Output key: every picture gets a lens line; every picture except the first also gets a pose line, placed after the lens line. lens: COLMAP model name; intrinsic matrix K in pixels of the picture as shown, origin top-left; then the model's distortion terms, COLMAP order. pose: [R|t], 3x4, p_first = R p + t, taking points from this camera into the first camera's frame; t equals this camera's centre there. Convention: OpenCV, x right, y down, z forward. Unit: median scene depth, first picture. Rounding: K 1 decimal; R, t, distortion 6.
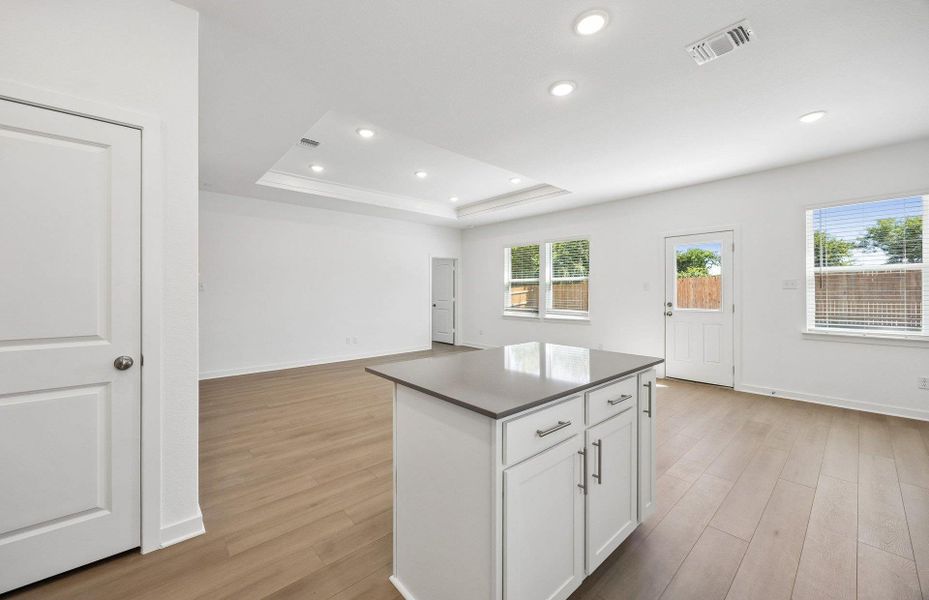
lens RADIAL K [[358.8, 0, 458.2], [0, 358.8, 291.6], [0, 0, 1]] dist [0.000333, 0.000023]
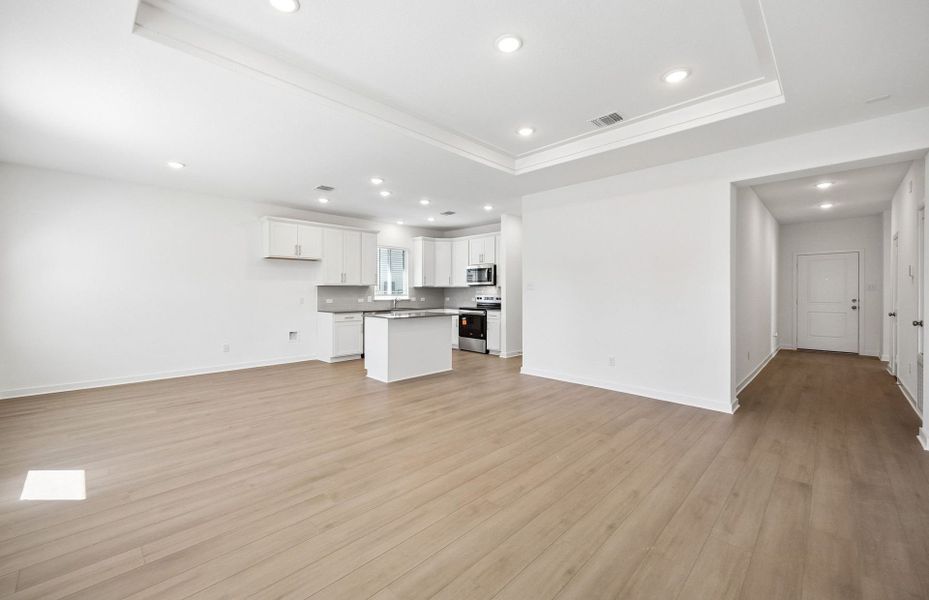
lens RADIAL K [[372.8, 0, 464.5], [0, 372.8, 300.0], [0, 0, 1]] dist [0.006616, 0.000016]
pose [[-0.996954, 0.002878, -0.077942, -0.003160], [0.001391, 0.999816, 0.019114, 0.001703], [0.077982, 0.018948, -0.996775, 1.105310]]
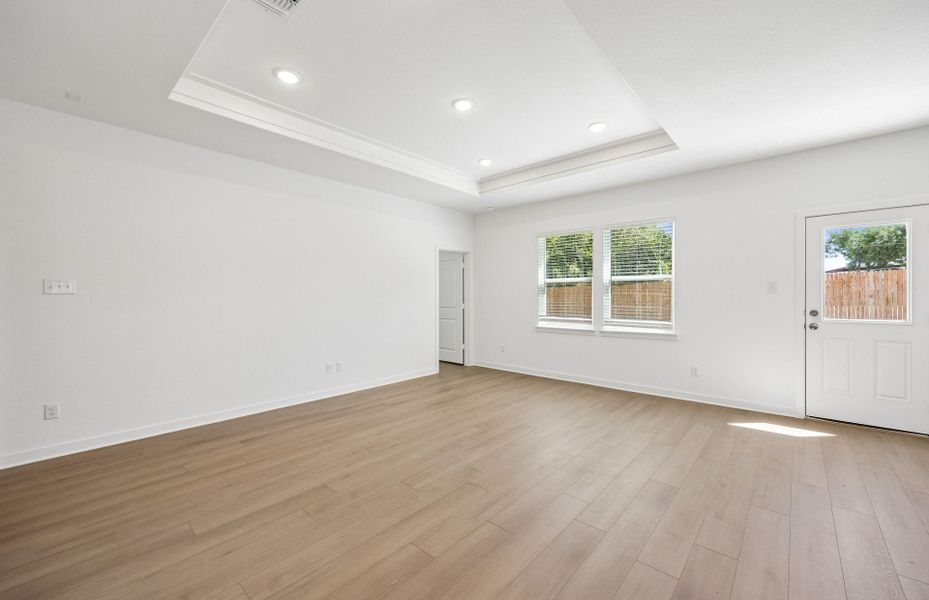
lens RADIAL K [[372.8, 0, 464.5], [0, 372.8, 300.0], [0, 0, 1]] dist [0.006616, 0.000016]
pose [[0.992543, -0.003241, 0.121855, -0.133411], [0.001879, 0.999934, 0.011291, 0.000578], [-0.121884, -0.010978, 0.992484, 0.265540]]
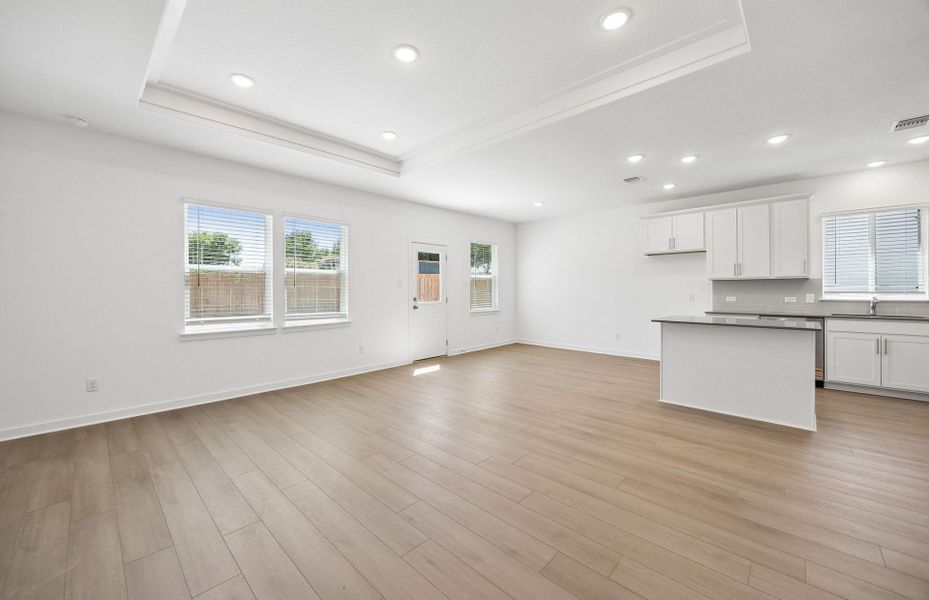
lens RADIAL K [[358.8, 0, 458.2], [0, 358.8, 291.6], [0, 0, 1]] dist [0.000333, 0.000023]
pose [[-0.086785, -0.005783, 0.996210, -0.453640], [0.000505, 0.999983, 0.005849, 0.002616], [-0.996227, 0.001010, -0.086780, 0.718721]]
